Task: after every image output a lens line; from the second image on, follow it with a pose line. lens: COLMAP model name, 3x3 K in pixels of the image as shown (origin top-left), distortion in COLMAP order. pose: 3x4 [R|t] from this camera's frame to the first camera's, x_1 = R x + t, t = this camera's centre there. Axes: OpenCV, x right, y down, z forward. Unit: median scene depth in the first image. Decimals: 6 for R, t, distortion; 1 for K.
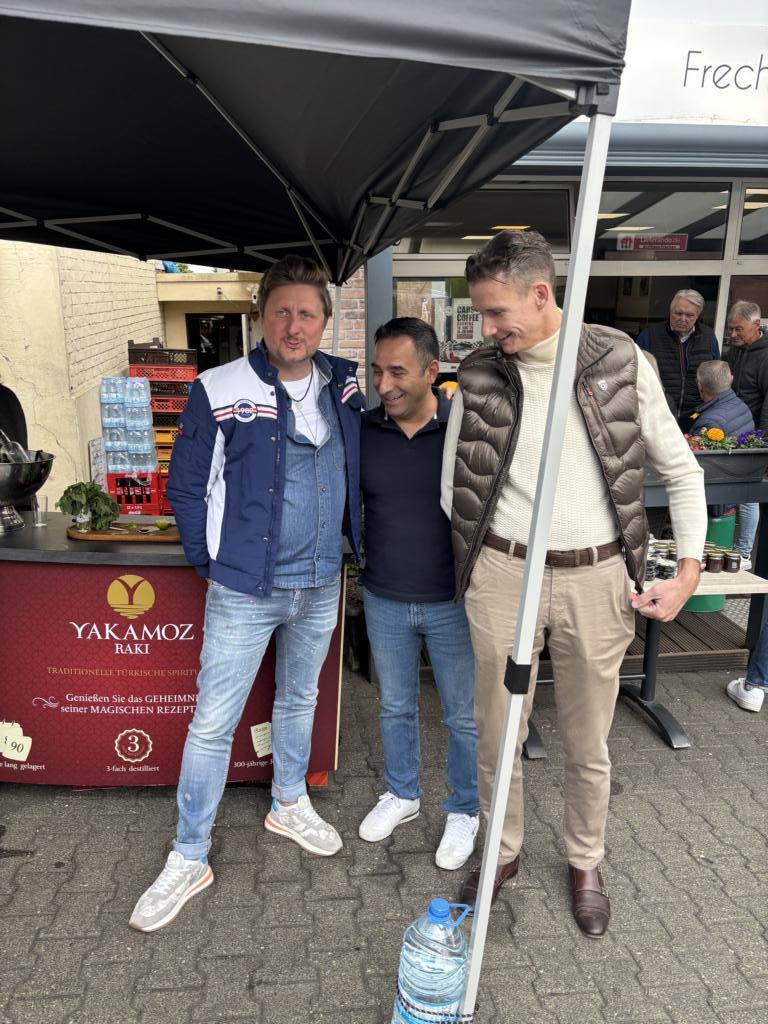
lens RADIAL K [[767.5, 0, 381.2], [0, 767.5, 514.3], [0, 0, 1]] dist [0.013730, 0.004654]
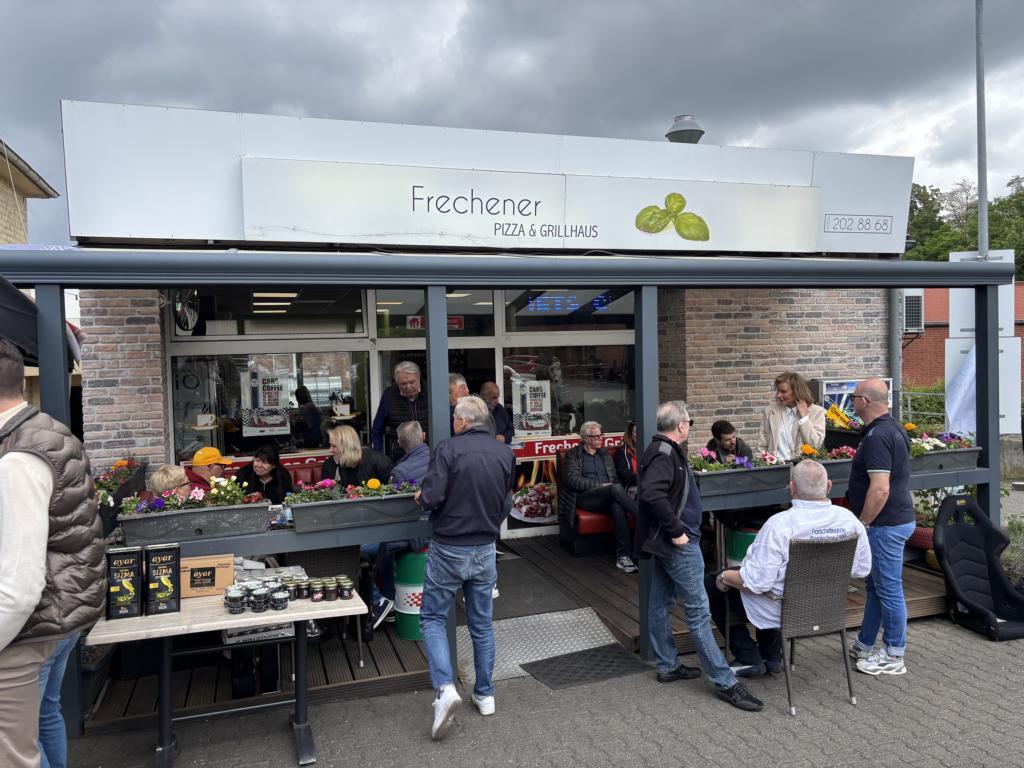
lens RADIAL K [[767.5, 0, 513.1], [0, 767.5, 383.8], [0, 0, 1]] dist [0.013730, 0.004654]
pose [[0.991489, -0.028593, 0.127012, 0.361017], [0.057377, 0.971700, -0.229146, 0.024120], [-0.116865, 0.234483, 0.965070, -0.168906]]
